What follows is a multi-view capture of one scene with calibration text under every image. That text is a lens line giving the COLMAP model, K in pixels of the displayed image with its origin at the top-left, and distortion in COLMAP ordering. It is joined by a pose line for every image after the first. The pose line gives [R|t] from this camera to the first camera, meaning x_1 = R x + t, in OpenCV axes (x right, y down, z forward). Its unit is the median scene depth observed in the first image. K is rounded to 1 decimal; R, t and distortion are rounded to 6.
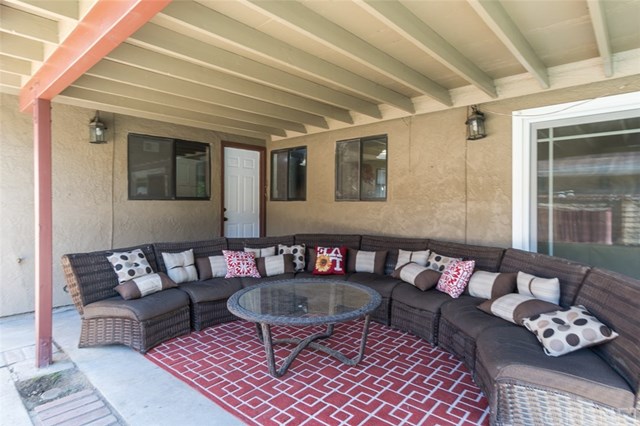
lens RADIAL K [[351.1, 0, 318.8], [0, 351.1, 210.2], [0, 0, 1]] dist [0.006271, 0.000642]
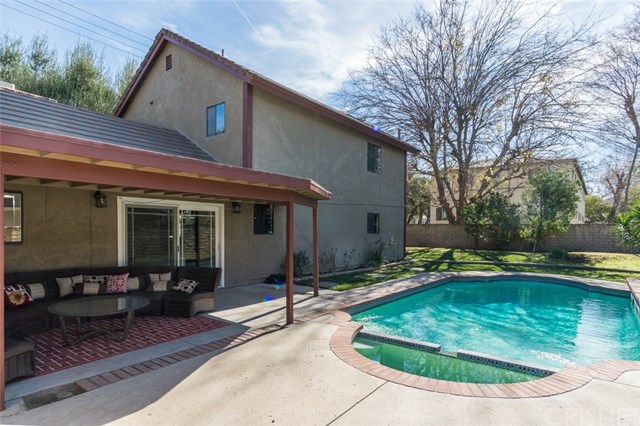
lens RADIAL K [[351.1, 0, 319.2], [0, 351.1, 216.6], [0, 0, 1]] dist [0.006271, 0.000642]
pose [[-0.074587, 0.027217, 0.996843, -1.358775], [0.004140, 0.999627, -0.026983, -0.101519], [-0.997206, 0.002115, -0.074672, 0.029570]]
